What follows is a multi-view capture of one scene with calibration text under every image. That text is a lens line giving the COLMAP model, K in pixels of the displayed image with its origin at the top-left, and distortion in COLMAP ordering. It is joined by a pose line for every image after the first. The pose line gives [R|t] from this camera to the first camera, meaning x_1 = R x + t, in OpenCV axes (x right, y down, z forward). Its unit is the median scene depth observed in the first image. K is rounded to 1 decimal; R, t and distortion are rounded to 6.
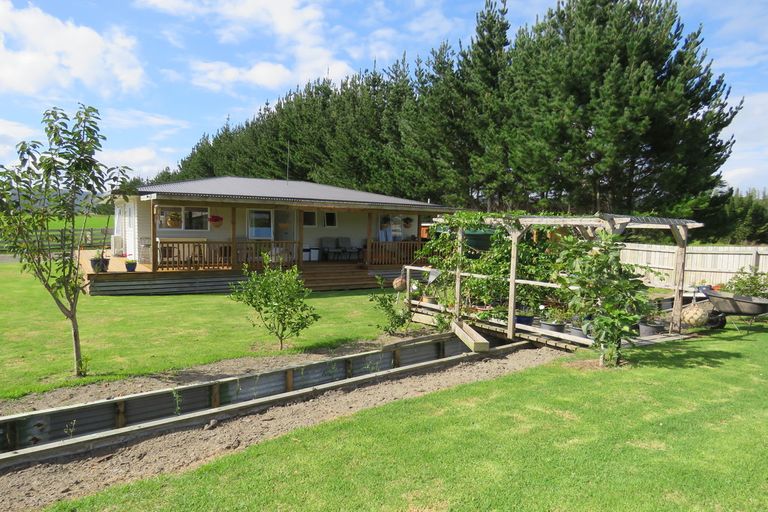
lens RADIAL K [[494.0, 0, 384.0], [0, 494.0, 256.0], [0, 0, 1]] dist [0.002123, 0.001238]
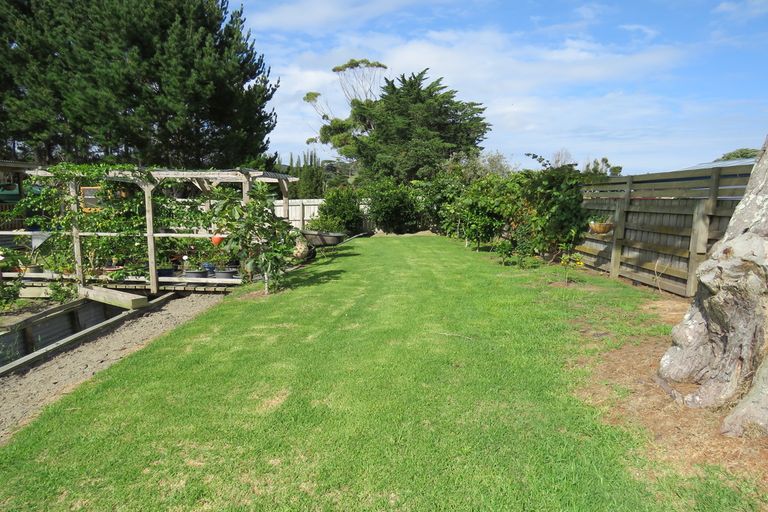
lens RADIAL K [[494.0, 0, 384.0], [0, 494.0, 256.0], [0, 0, 1]] dist [0.002123, 0.001238]
pose [[0.647229, -0.110823, 0.754197, -0.165216], [0.051160, 0.993460, 0.102077, 0.012689], [-0.760577, -0.027482, 0.648666, 0.000555]]
